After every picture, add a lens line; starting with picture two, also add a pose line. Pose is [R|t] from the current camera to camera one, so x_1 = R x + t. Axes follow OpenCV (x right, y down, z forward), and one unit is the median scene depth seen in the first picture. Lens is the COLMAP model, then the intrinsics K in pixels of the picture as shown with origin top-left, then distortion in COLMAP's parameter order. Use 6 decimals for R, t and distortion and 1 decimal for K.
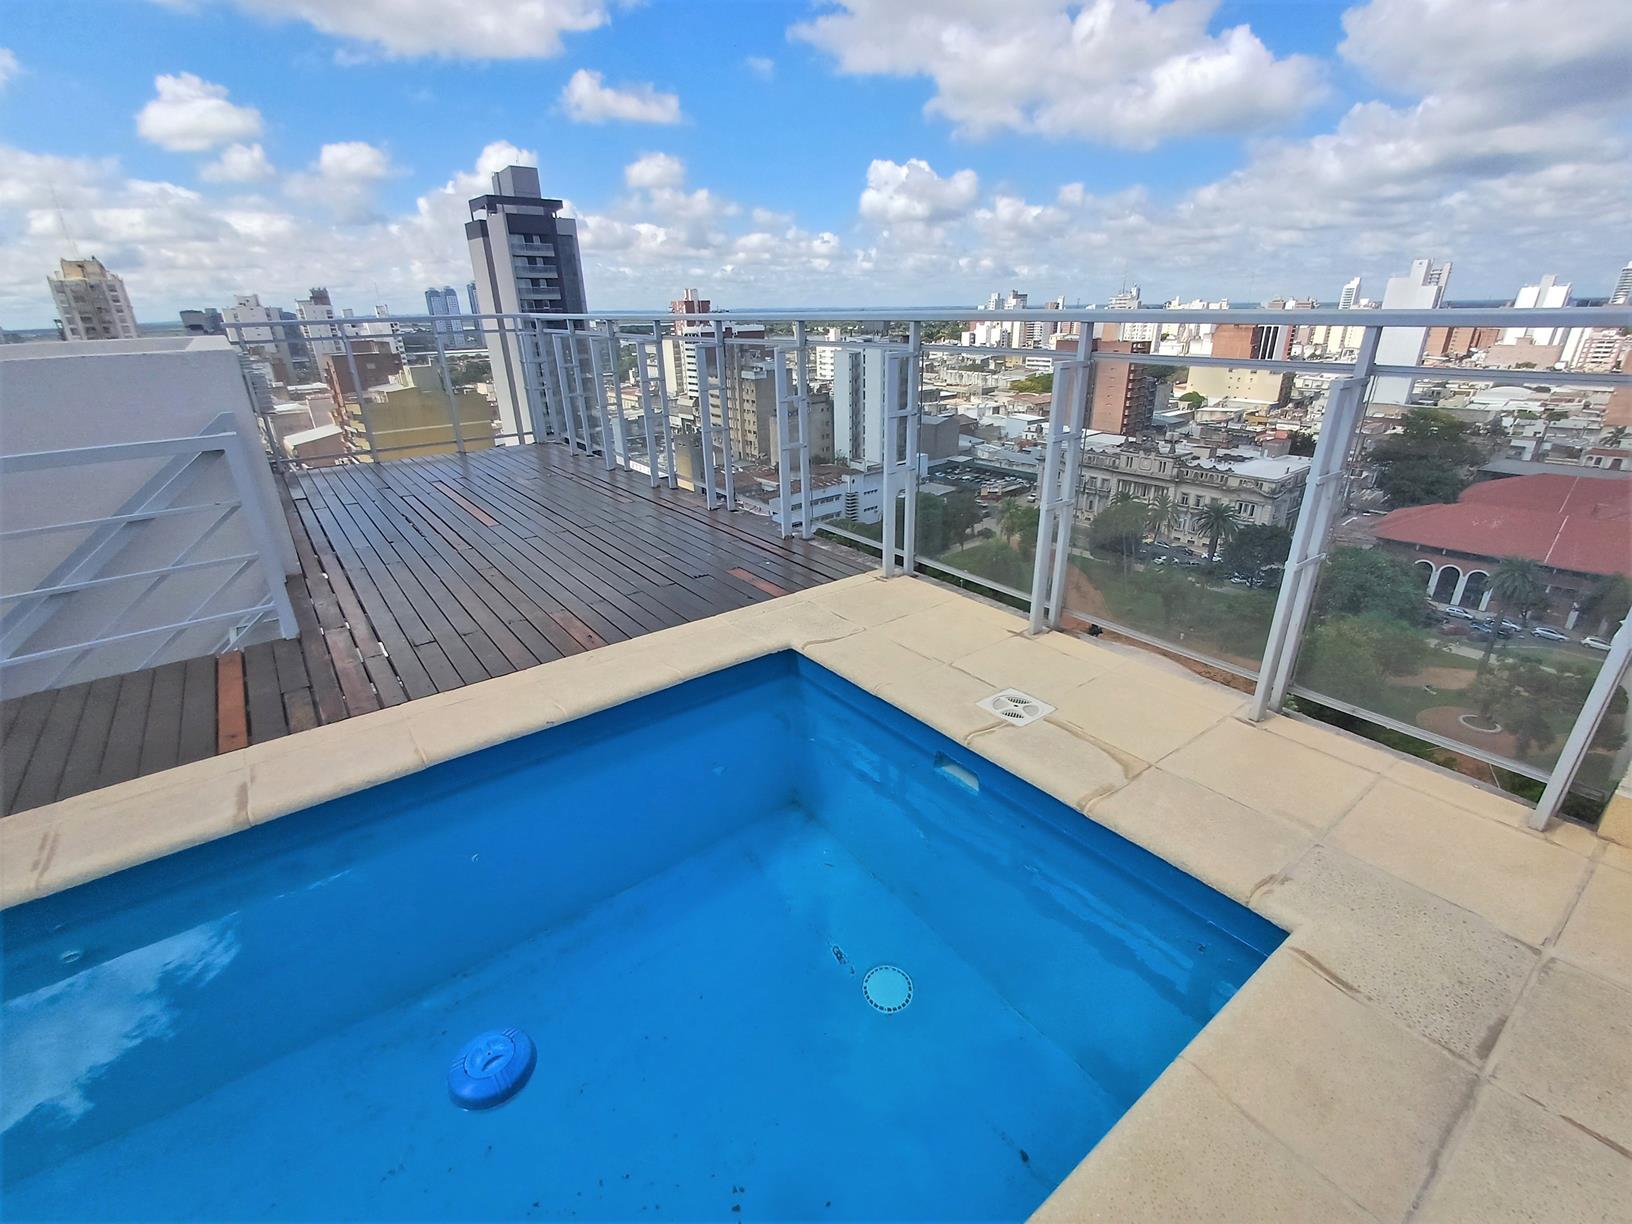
lens RADIAL K [[739.1, 0, 826.1], [0, 739.1, 642.2], [0, 0, 1]] dist [0.006716, -0.006633]
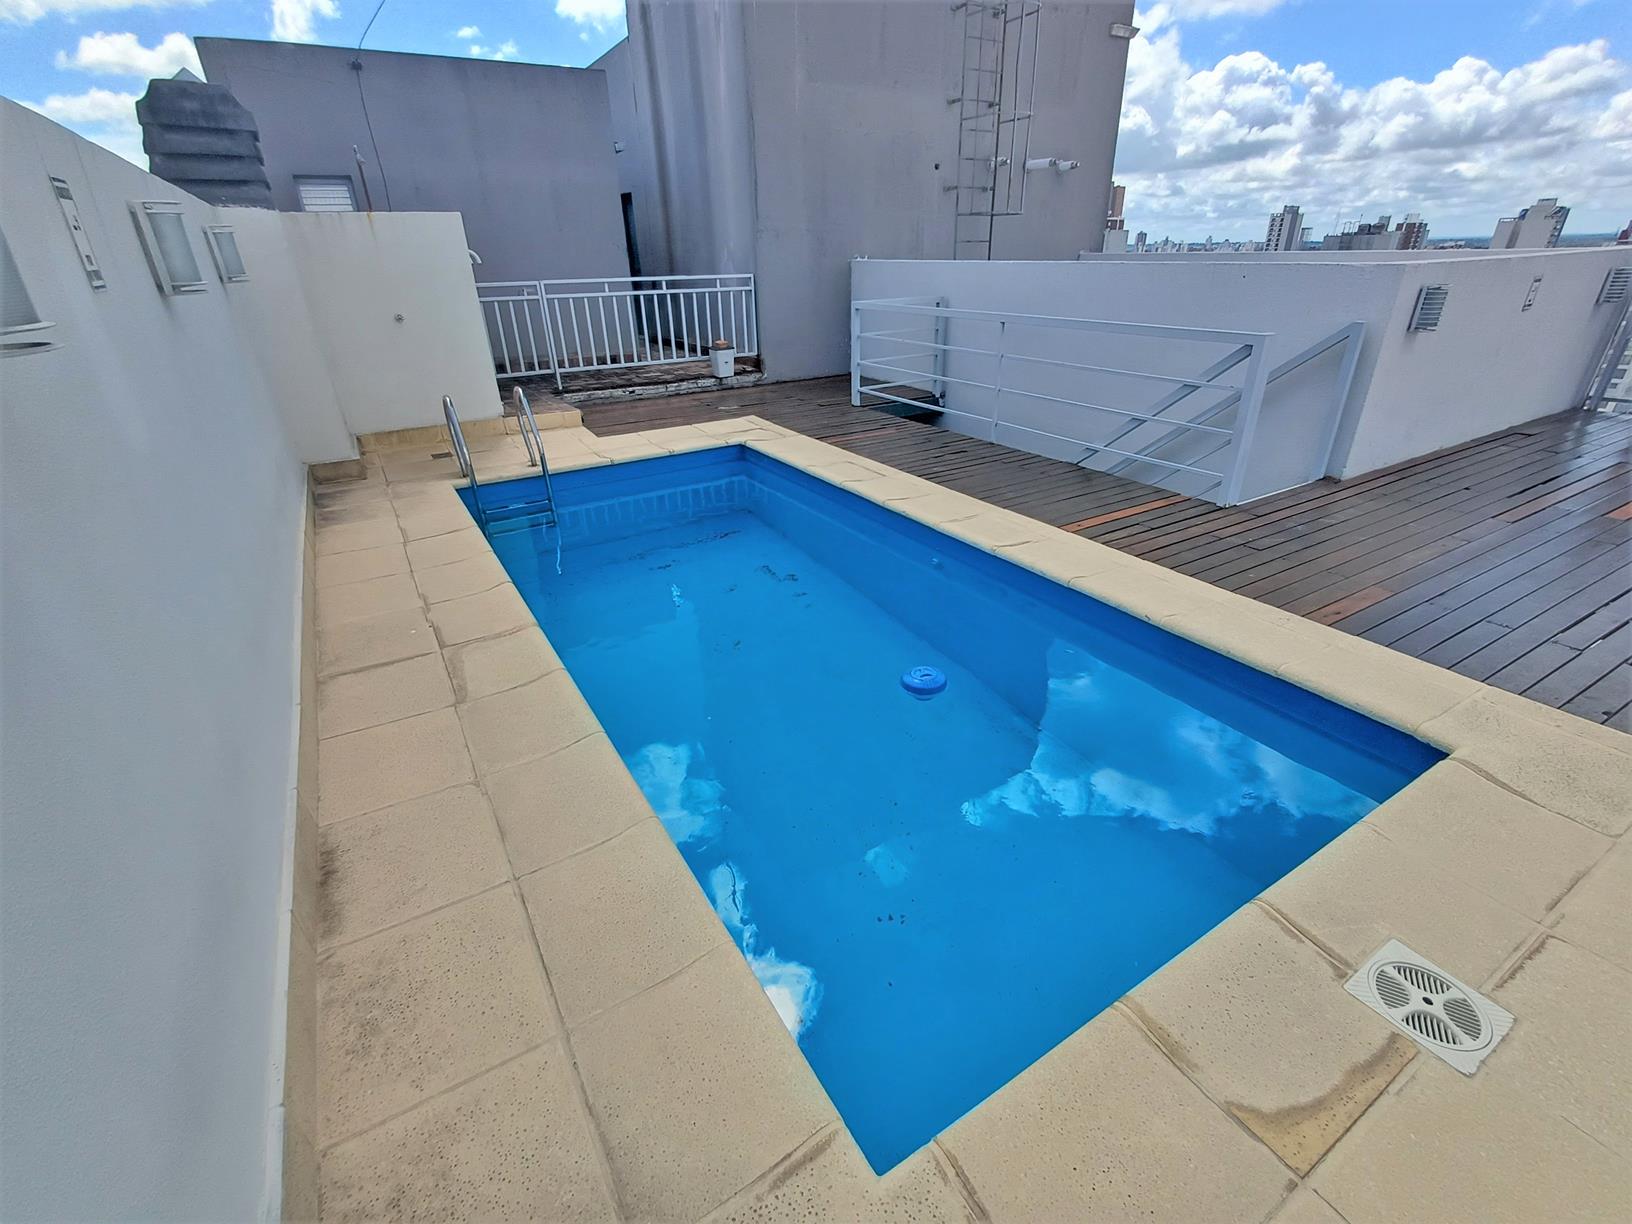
lens RADIAL K [[739.1, 0, 817.5], [0, 739.1, 612.4], [0, 0, 1]] dist [0.006716, -0.006633]
pose [[-0.108199, 0.459767, -0.881423, 0.562601], [-0.388706, 0.796478, 0.463174, -0.188411], [0.914987, 0.392730, 0.092536, 0.371694]]
